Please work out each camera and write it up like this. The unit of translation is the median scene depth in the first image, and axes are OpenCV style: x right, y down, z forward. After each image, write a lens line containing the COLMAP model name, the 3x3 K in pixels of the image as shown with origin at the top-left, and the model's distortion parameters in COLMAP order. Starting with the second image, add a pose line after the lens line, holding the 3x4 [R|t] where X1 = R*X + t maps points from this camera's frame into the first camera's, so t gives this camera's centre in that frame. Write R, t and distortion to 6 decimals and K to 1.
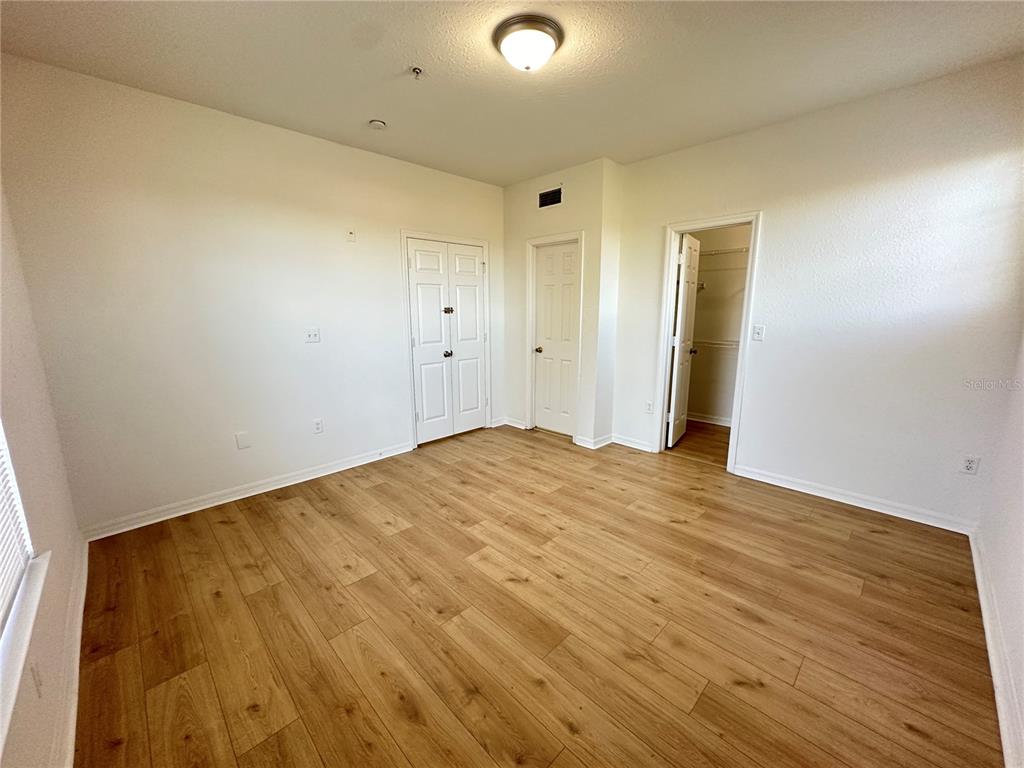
lens RADIAL K [[407.4, 0, 512.0], [0, 407.4, 384.0], [0, 0, 1]] dist [-0.003222, 0.000897]
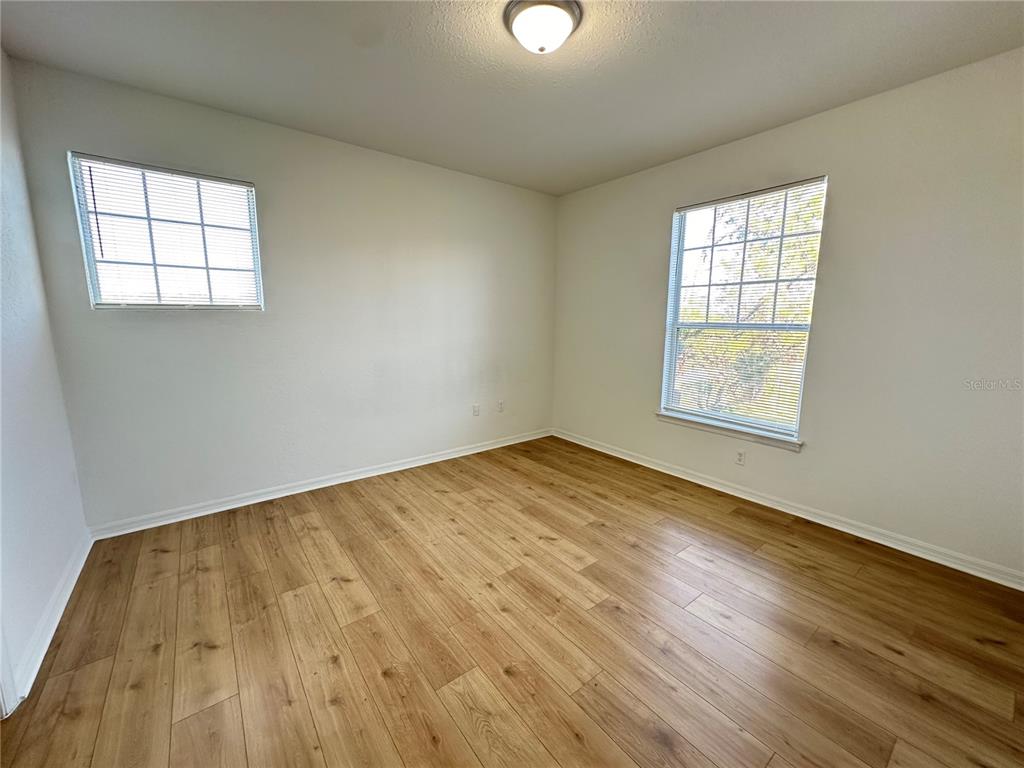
lens RADIAL K [[407.4, 0, 512.0], [0, 407.4, 384.0], [0, 0, 1]] dist [-0.003222, 0.000897]
pose [[-0.993099, -0.017706, 0.115934, -0.010937], [0.022750, 0.940674, 0.338548, -0.326269], [-0.115050, 0.338850, -0.933780, 1.782376]]
